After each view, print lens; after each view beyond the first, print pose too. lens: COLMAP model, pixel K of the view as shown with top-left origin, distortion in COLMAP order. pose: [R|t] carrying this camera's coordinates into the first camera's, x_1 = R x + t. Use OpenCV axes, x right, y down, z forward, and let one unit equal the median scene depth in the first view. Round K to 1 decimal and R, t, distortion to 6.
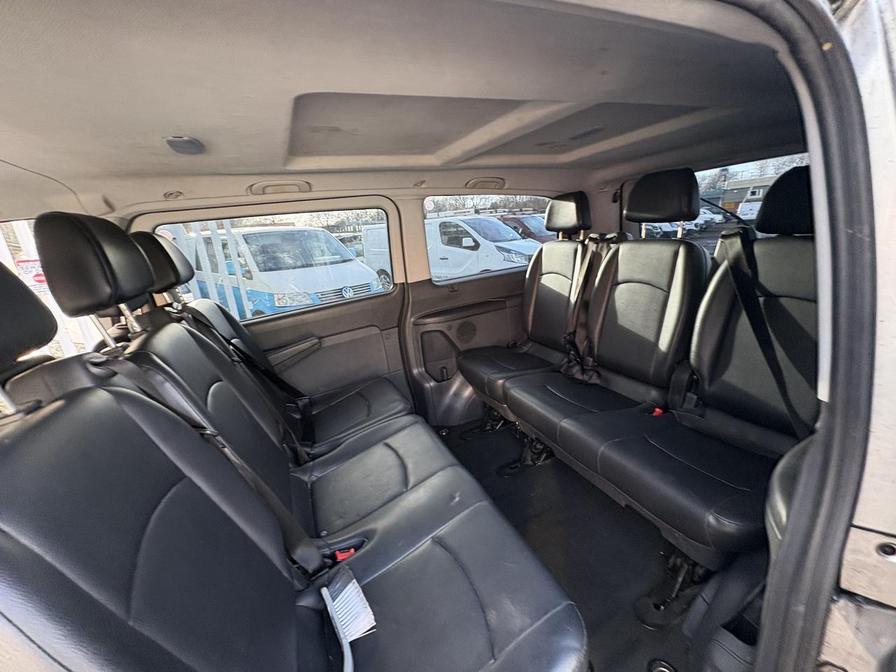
lens RADIAL K [[357.3, 0, 447.8], [0, 357.3, 338.1], [0, 0, 1]] dist [0.003281, -0.000407]
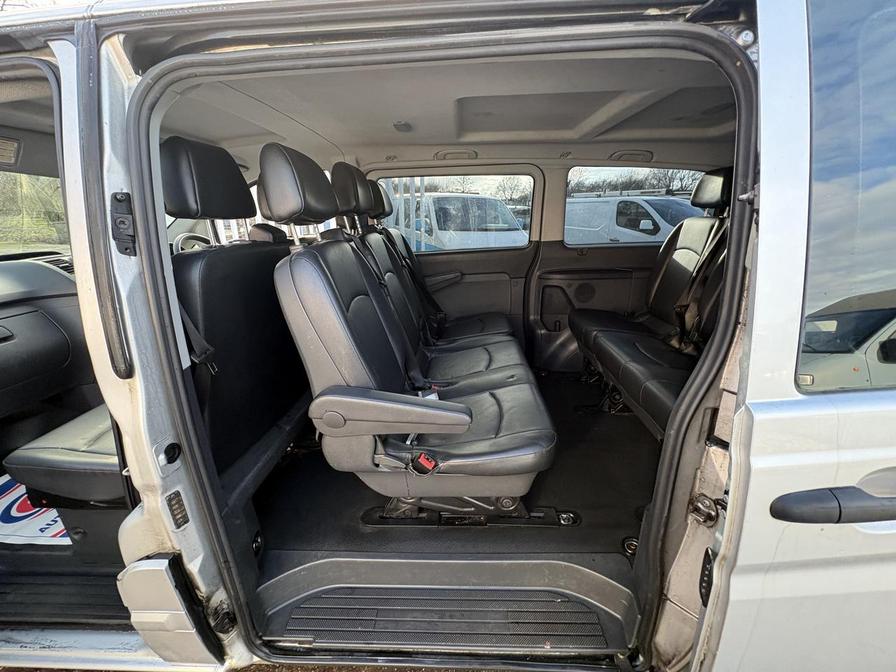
lens RADIAL K [[357.3, 0, 445.9], [0, 357.3, 335.1], [0, 0, 1]] dist [0.003281, -0.000407]
pose [[0.885910, 0.225313, -0.405459, 0.158086], [-0.203662, 0.974282, 0.096415, 0.097400], [0.416755, -0.002838, 0.909014, -0.202826]]
